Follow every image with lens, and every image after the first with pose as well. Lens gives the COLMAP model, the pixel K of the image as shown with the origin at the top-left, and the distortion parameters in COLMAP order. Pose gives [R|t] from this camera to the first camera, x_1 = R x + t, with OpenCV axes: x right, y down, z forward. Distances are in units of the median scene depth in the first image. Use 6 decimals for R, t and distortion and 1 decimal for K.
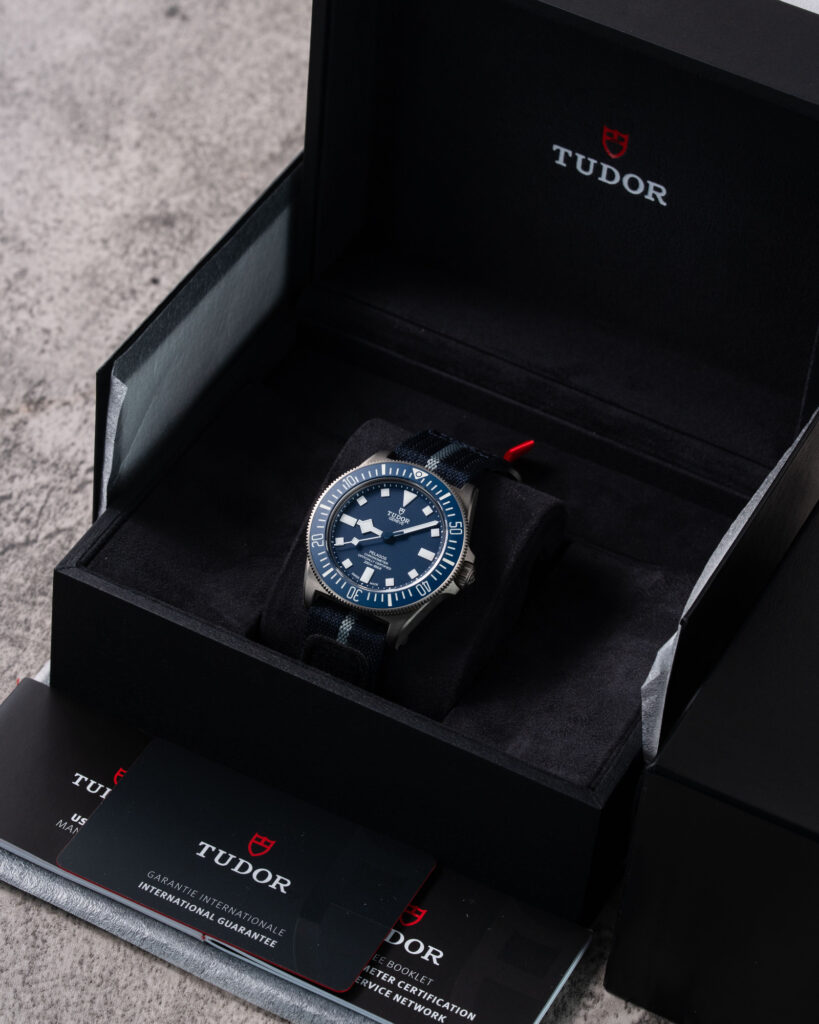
lens RADIAL K [[4849.5, 0, 407.0], [0, 4849.5, 514.2], [0, 0, 1]] dist [-1.303415, 0.000000]
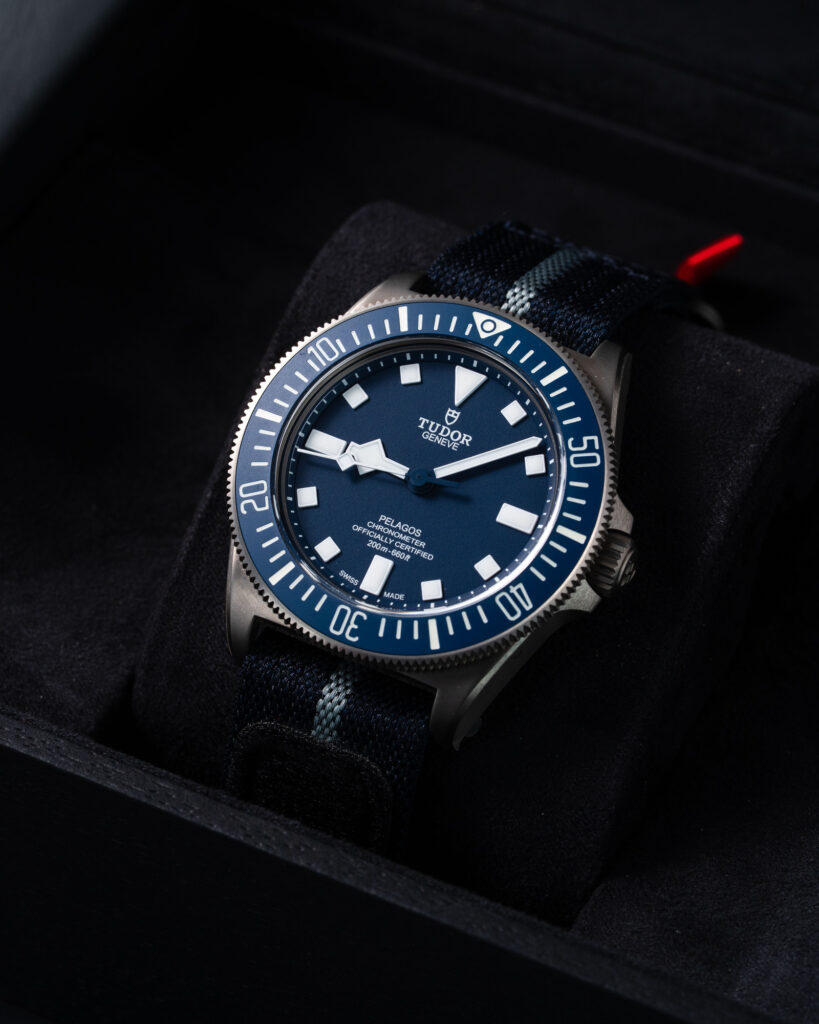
lens RADIAL K [[4849.5, 0, 427.0], [0, 4849.5, 457.0], [0, 0, 1]] dist [-1.303415, 0.000000]
pose [[0.998742, -0.049973, -0.004019, -0.001726], [0.050051, 0.998492, 0.022541, -0.006652], [0.002886, -0.022714, 0.999738, 0.583724]]
